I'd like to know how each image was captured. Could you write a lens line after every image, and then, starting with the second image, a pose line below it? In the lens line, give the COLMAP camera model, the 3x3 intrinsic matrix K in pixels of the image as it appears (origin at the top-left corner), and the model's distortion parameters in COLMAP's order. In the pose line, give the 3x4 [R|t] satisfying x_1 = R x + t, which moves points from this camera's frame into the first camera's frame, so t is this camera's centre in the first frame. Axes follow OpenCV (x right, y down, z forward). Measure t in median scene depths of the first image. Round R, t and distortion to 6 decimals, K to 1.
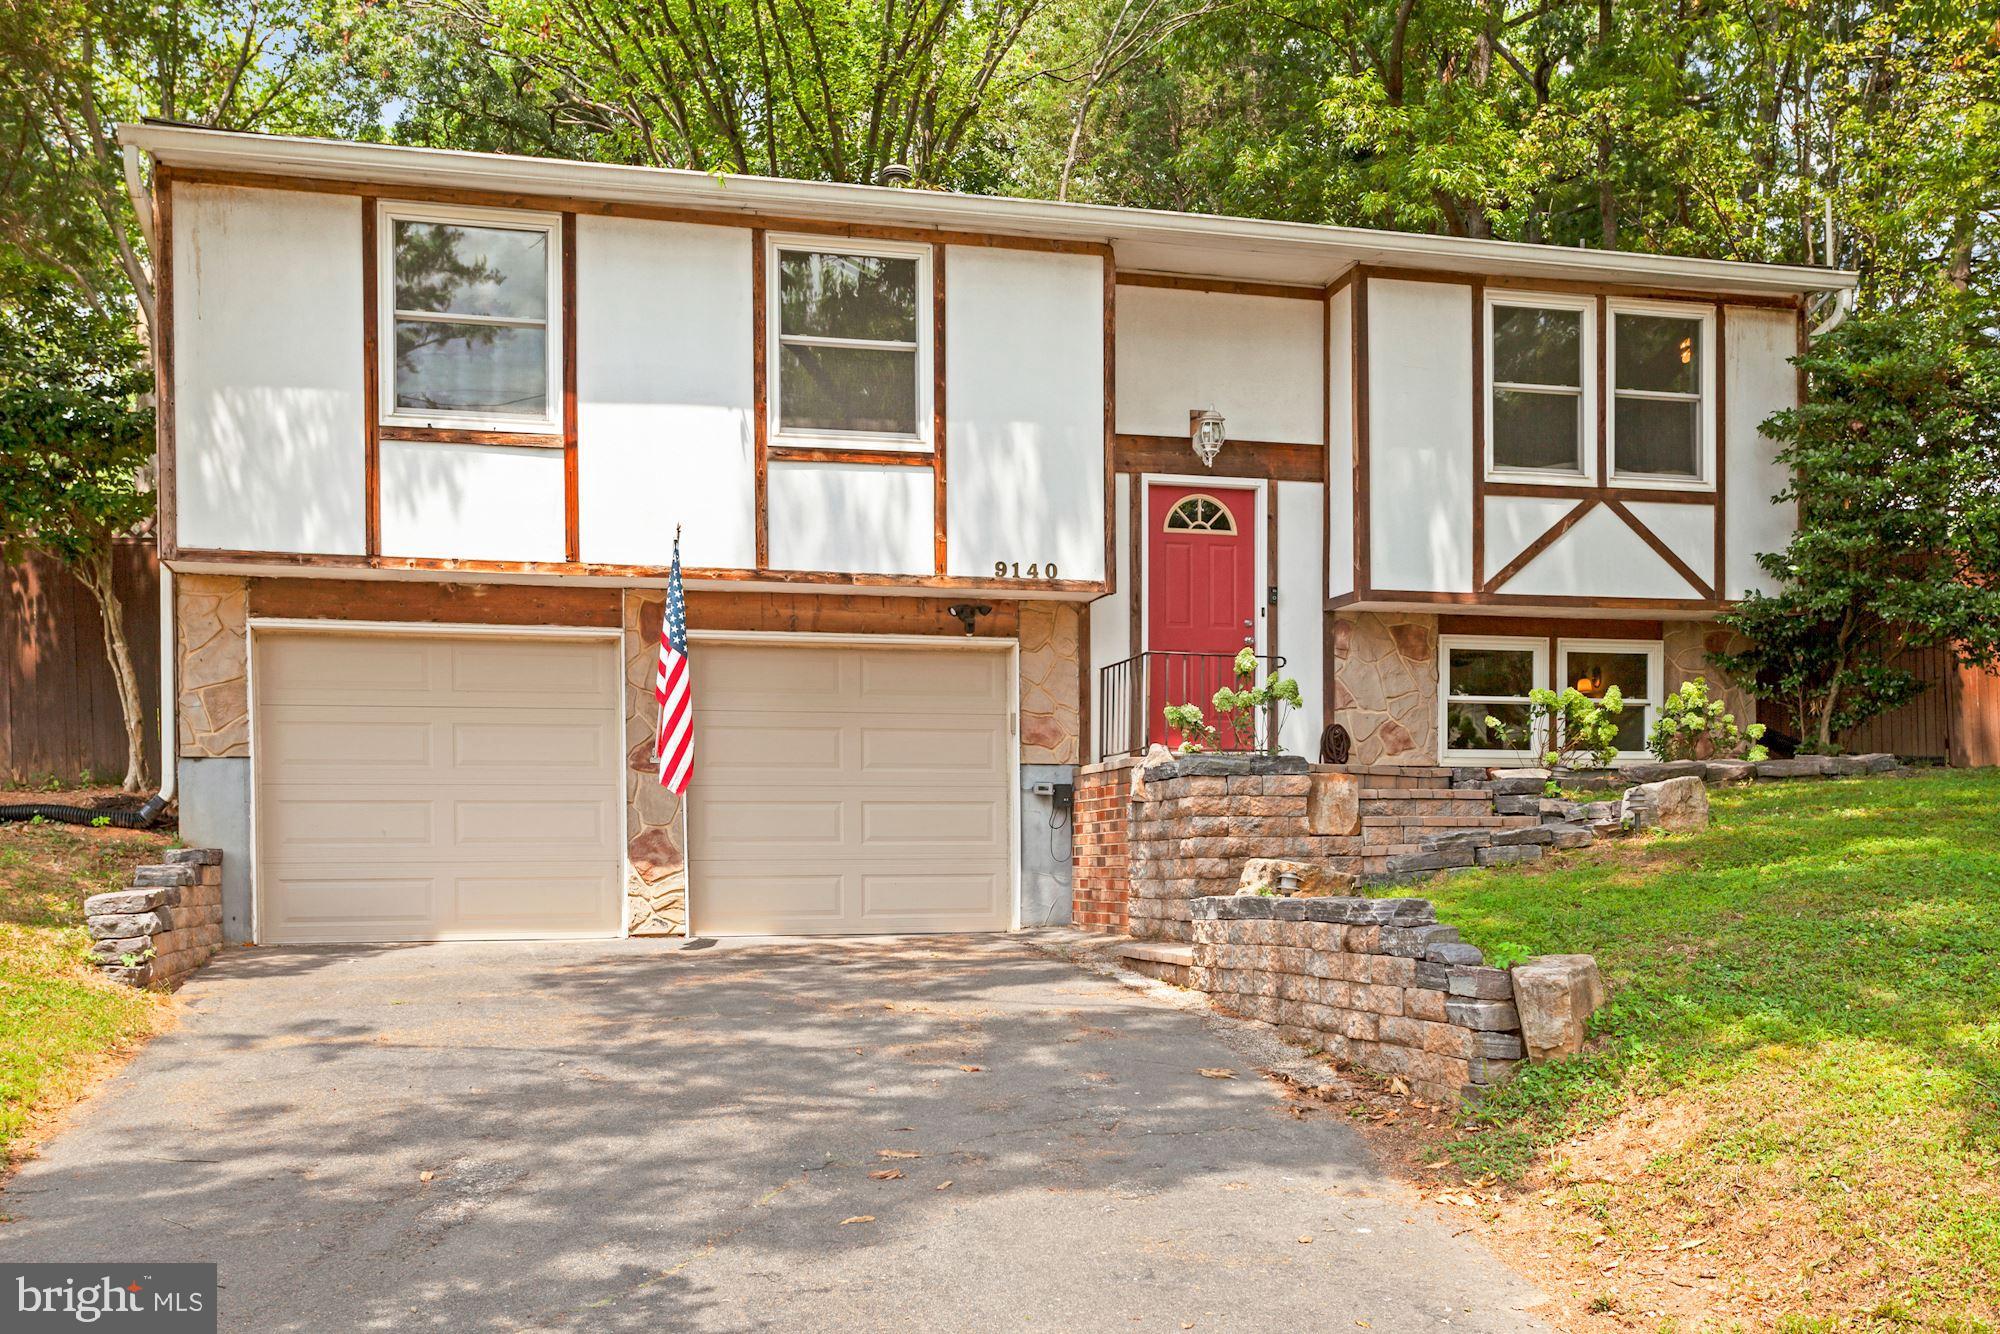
lens RADIAL K [[1910.4, 0, 1000.0], [0, 1910.4, 667.0], [0, 0, 1]] dist [0.010717, 0.014868]
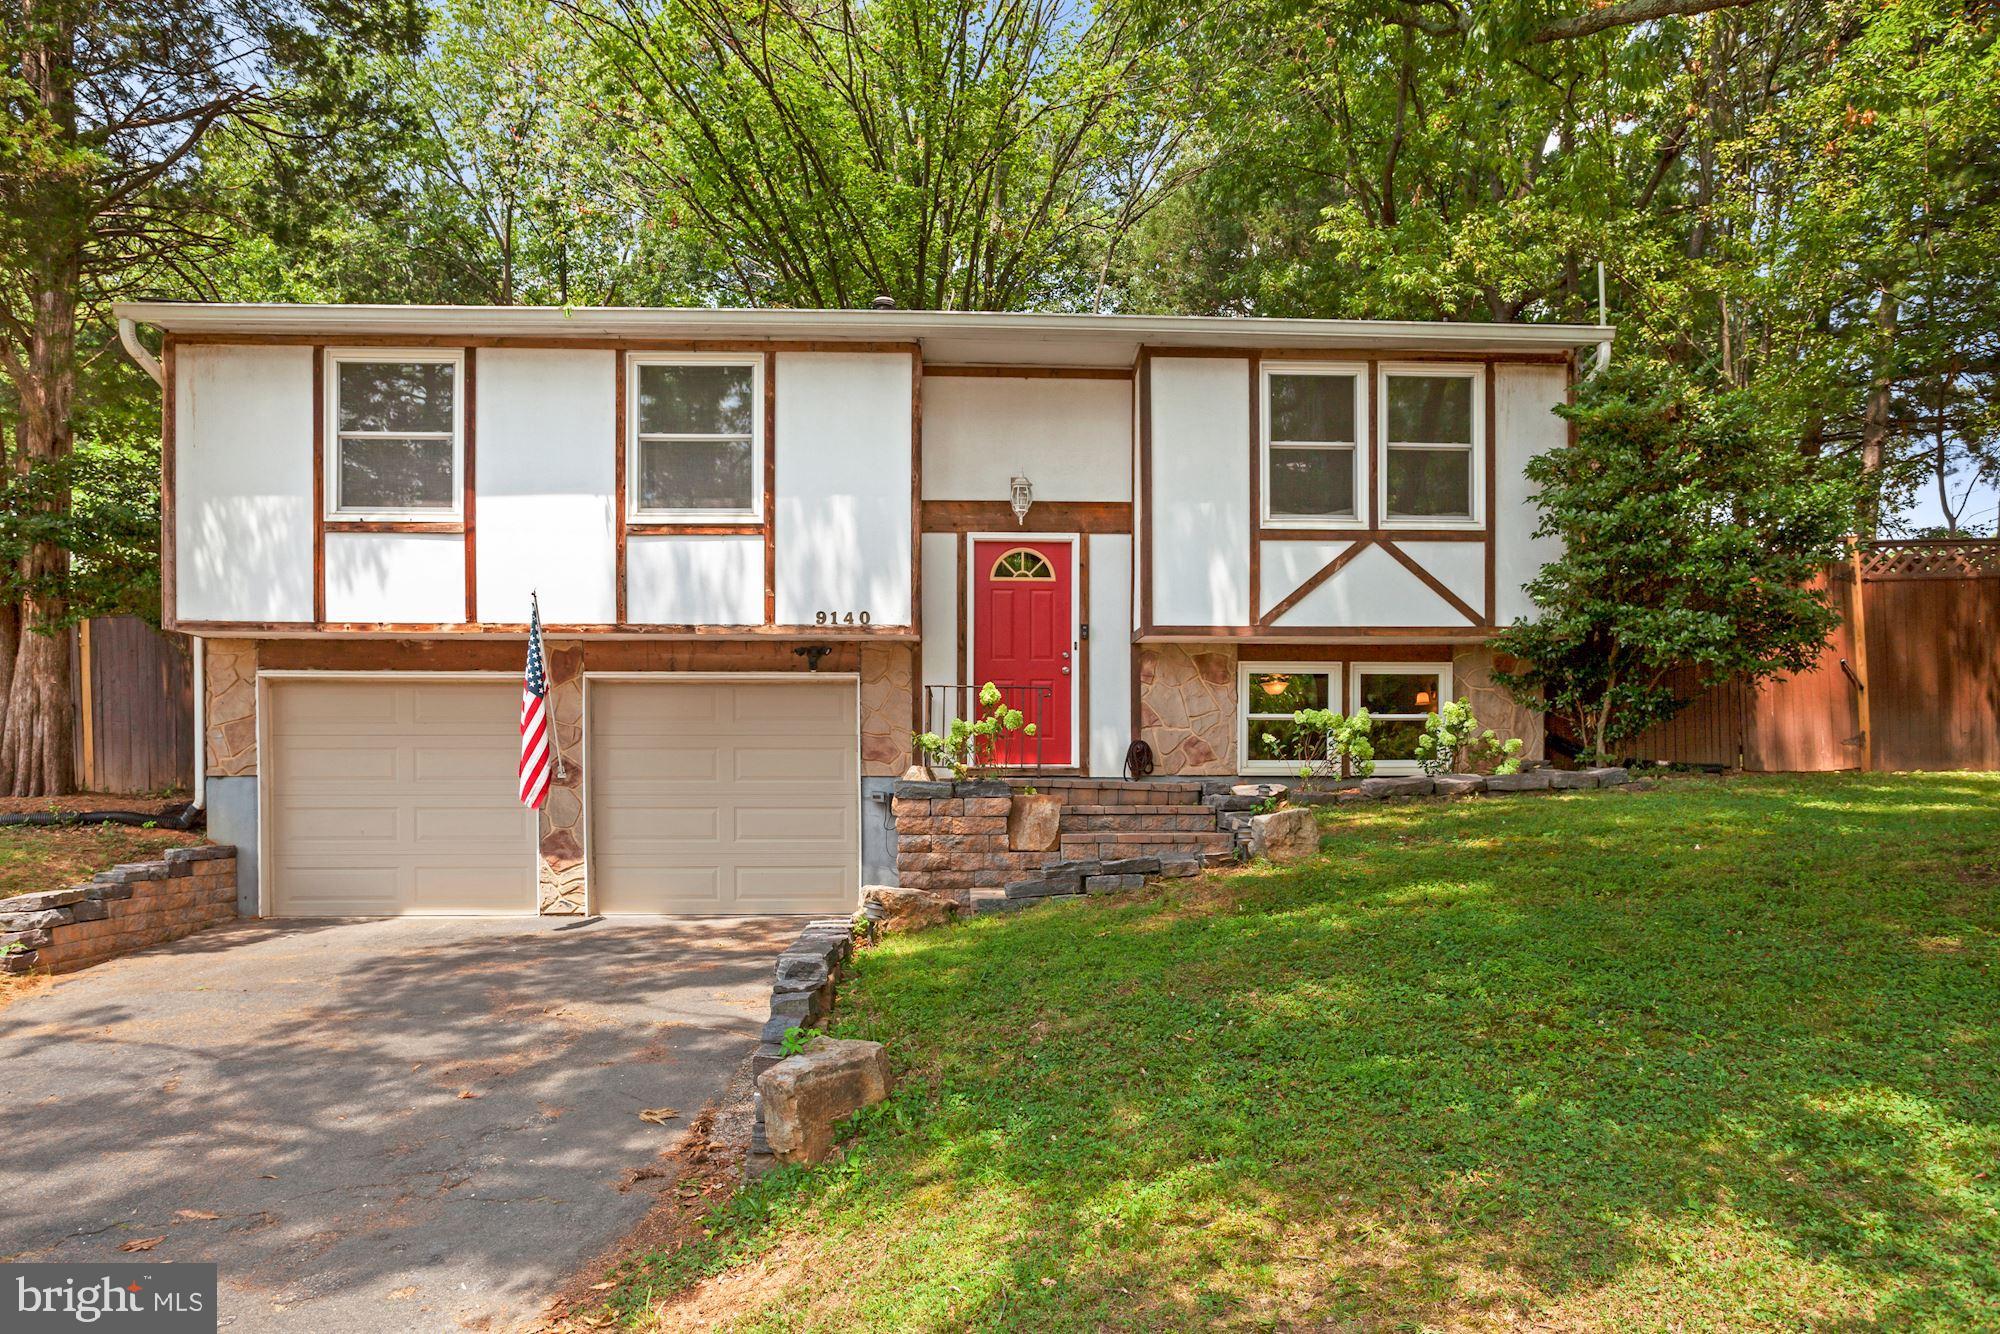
lens RADIAL K [[1307.3, 0, 1000.0], [0, 1307.3, 667.0], [0, 0, 1]] dist [-0.035118, 0.050665]
pose [[0.977268, -0.016517, -0.211362, 0.279046], [0.017446, 0.999845, 0.002533, -0.019791], [0.211287, -0.006163, 0.977405, 0.212917]]
